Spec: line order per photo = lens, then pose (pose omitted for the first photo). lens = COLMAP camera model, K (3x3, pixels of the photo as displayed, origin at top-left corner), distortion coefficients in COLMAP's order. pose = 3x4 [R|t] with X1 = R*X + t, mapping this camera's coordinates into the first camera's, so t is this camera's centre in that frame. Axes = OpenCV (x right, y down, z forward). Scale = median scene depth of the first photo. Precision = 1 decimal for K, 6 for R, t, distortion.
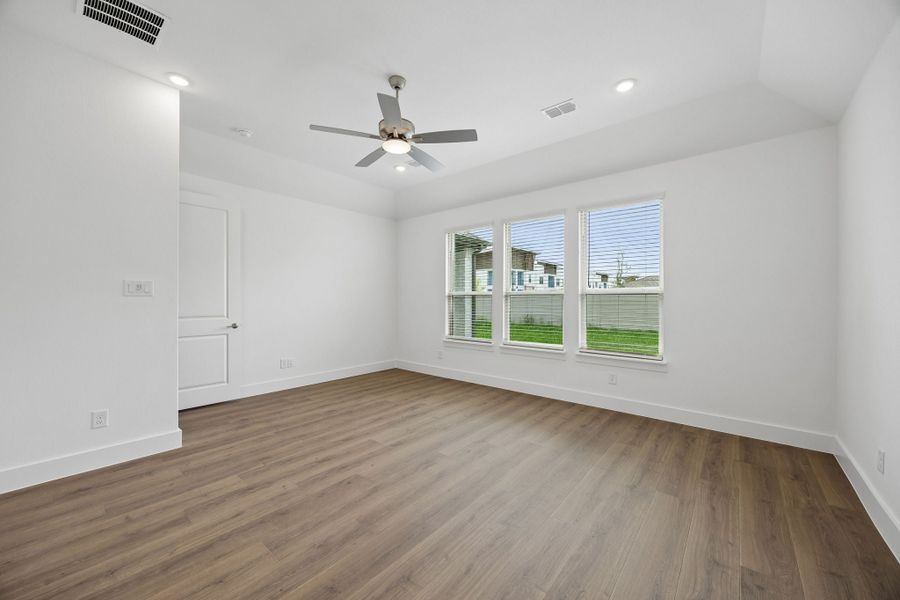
lens RADIAL K [[343.7, 0, 441.2], [0, 343.7, 299.9], [0, 0, 1]] dist [-0.003093, 0.000093]
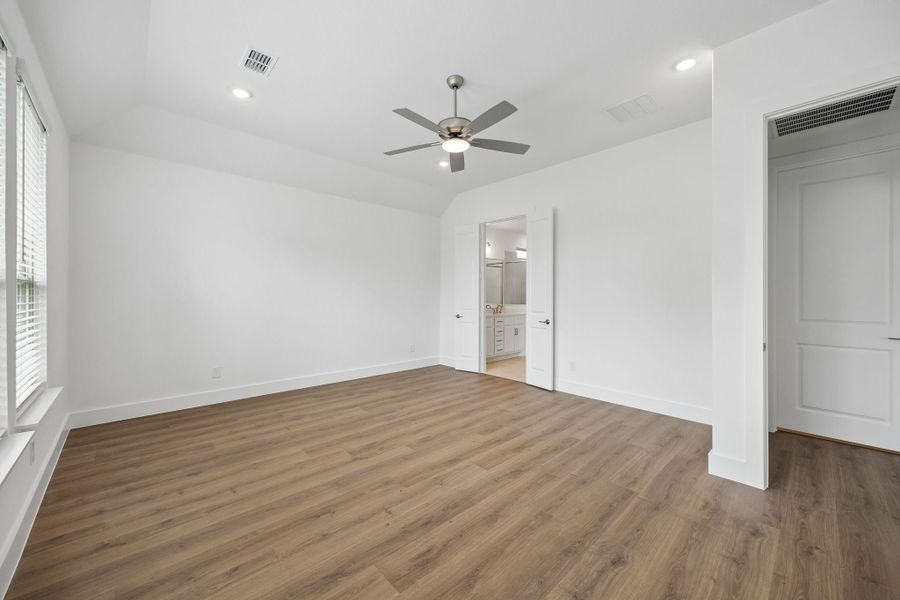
lens RADIAL K [[343.7, 0, 450.7], [0, 343.7, 300.4], [0, 0, 1]] dist [-0.003093, 0.000093]
pose [[-0.995715, -0.009126, 0.092025, -0.179359], [-0.007889, 0.999874, 0.013793, -0.001876], [-0.092139, 0.013007, -0.995661, 1.703406]]
